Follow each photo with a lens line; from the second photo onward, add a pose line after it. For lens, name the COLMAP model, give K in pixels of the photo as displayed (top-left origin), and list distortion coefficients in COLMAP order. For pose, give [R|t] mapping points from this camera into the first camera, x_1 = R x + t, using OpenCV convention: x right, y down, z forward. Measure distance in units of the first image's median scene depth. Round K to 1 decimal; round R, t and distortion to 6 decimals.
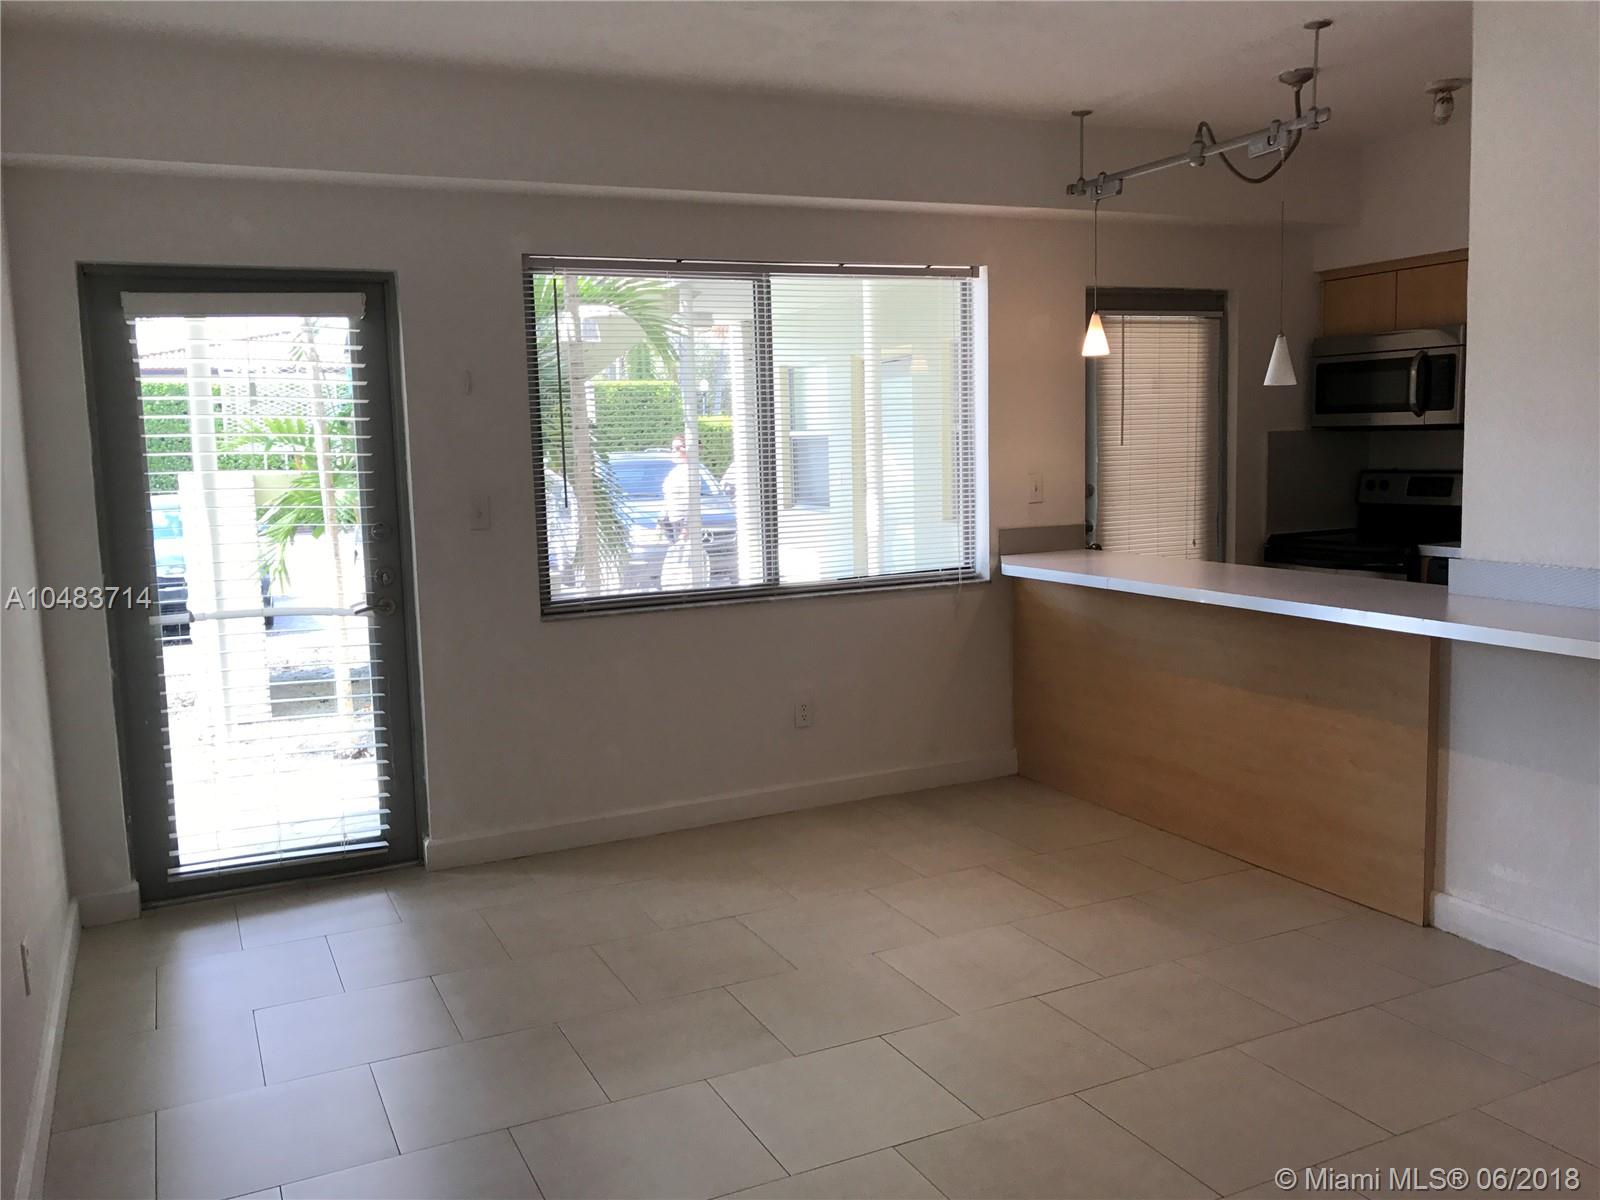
lens RADIAL K [[1322.8, 0, 800.0], [0, 1322.8, 600.0], [0, 0, 1]] dist [0.012453, 0.015670]
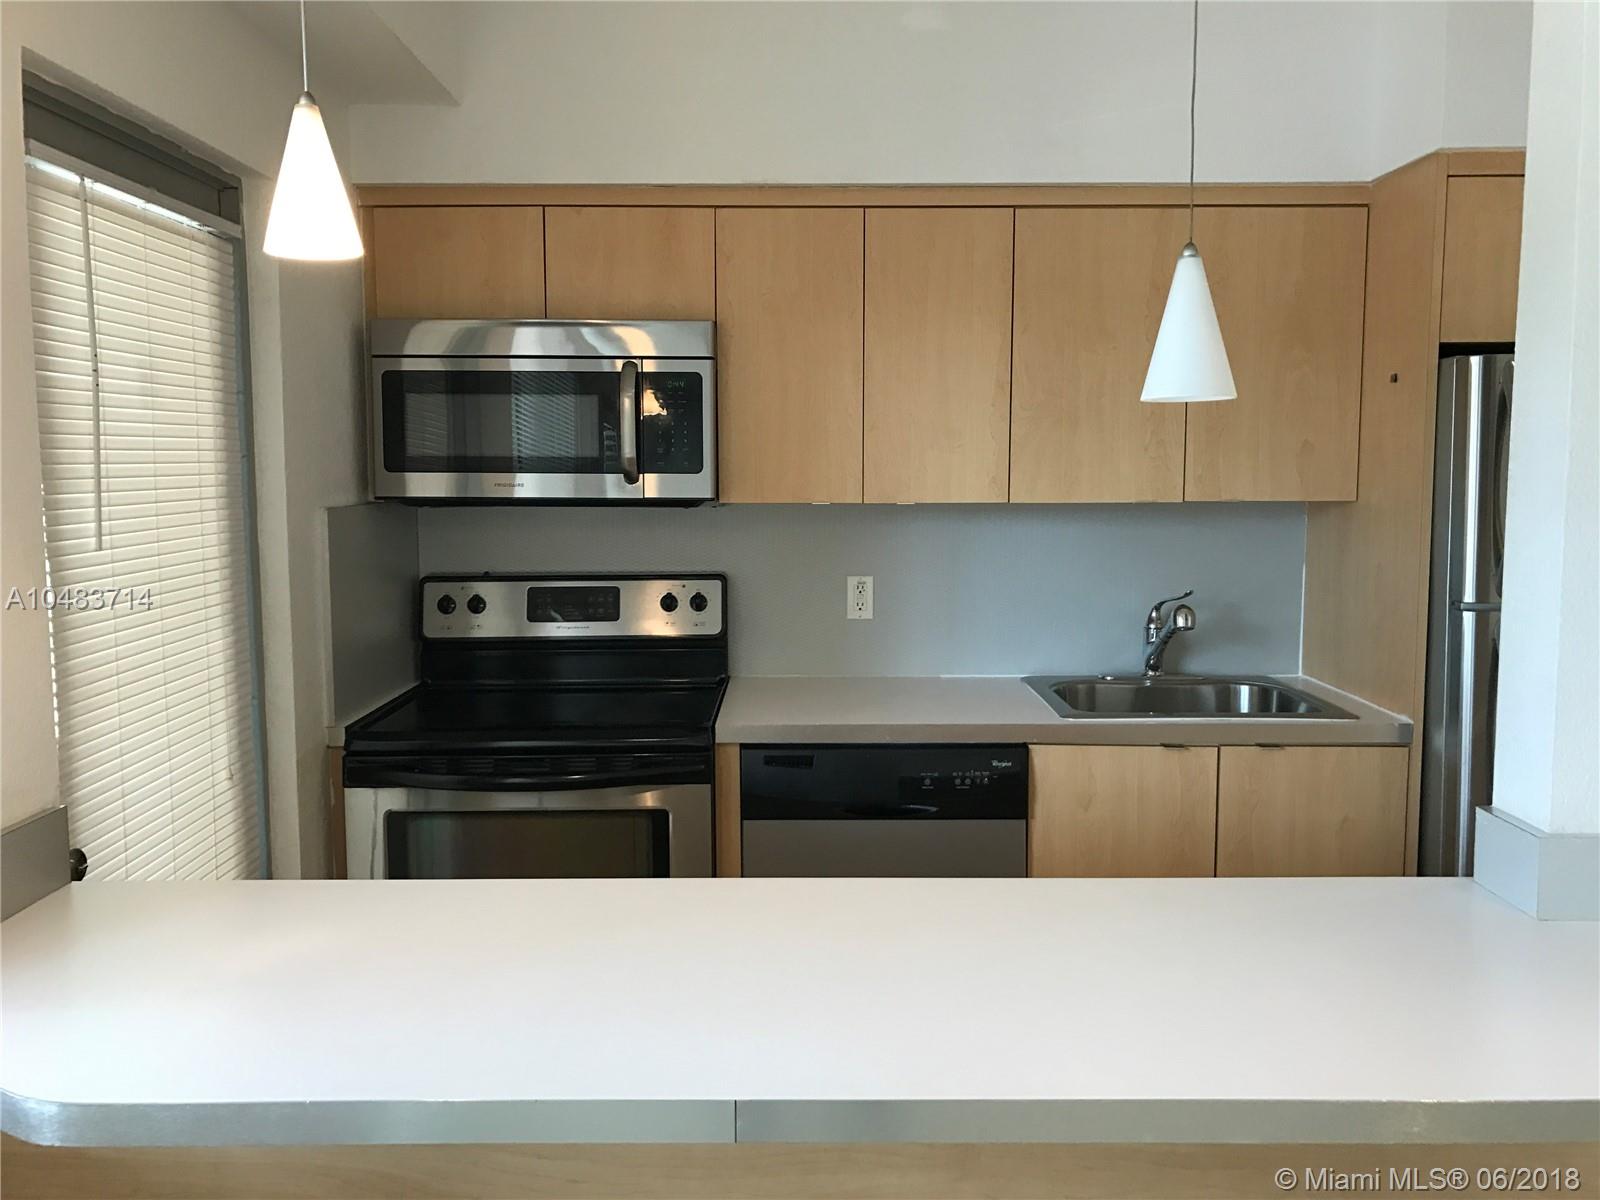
lens RADIAL K [[1316.6, 0, 780.4], [0, 1316.6, 606.5], [0, 0, 1]] dist [0.013817, 0.010457]
pose [[0.427942, -0.071335, 0.900987, 0.003867], [0.101524, 0.994365, 0.030507, -0.093978], [-0.898086, 0.078417, 0.432772, 0.684793]]
